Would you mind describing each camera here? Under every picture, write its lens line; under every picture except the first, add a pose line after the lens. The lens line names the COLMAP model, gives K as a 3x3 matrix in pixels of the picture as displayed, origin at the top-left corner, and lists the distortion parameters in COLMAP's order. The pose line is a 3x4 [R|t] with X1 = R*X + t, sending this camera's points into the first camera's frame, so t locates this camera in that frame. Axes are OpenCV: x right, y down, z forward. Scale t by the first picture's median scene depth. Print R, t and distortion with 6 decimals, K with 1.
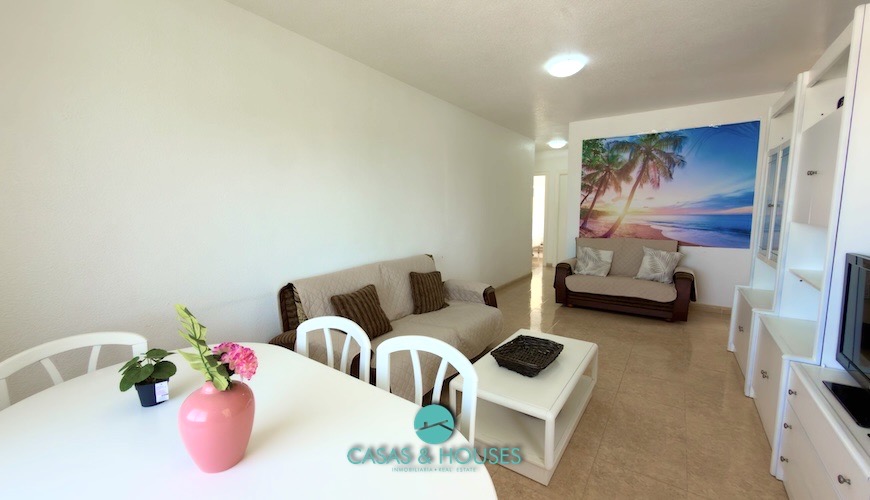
lens RADIAL K [[347.3, 0, 433.1], [0, 347.3, 248.1], [0, 0, 1]] dist [-0.003362, -0.000716]
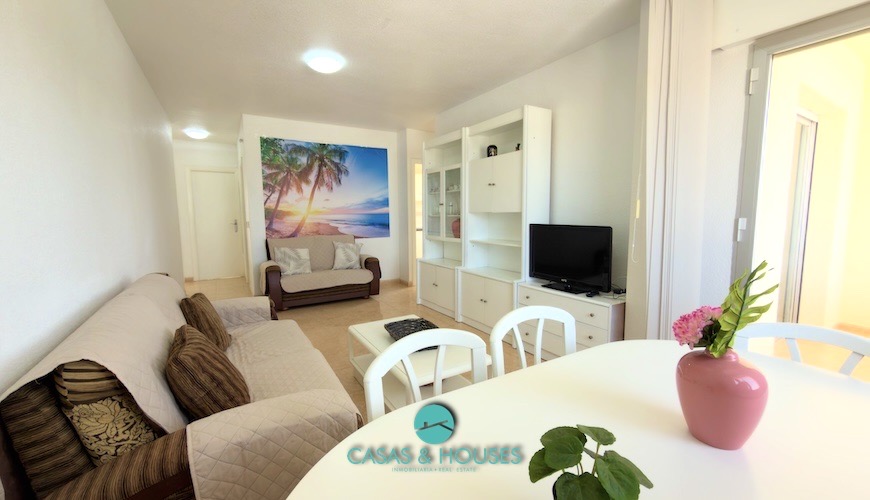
lens RADIAL K [[347.3, 0, 434.9], [0, 347.3, 248.2], [0, 0, 1]] dist [-0.003362, -0.000716]
pose [[0.391175, -0.088672, 0.916035, -0.318283], [0.110914, 0.992635, 0.048723, -0.001112], [-0.913608, 0.082542, 0.398129, 0.238614]]
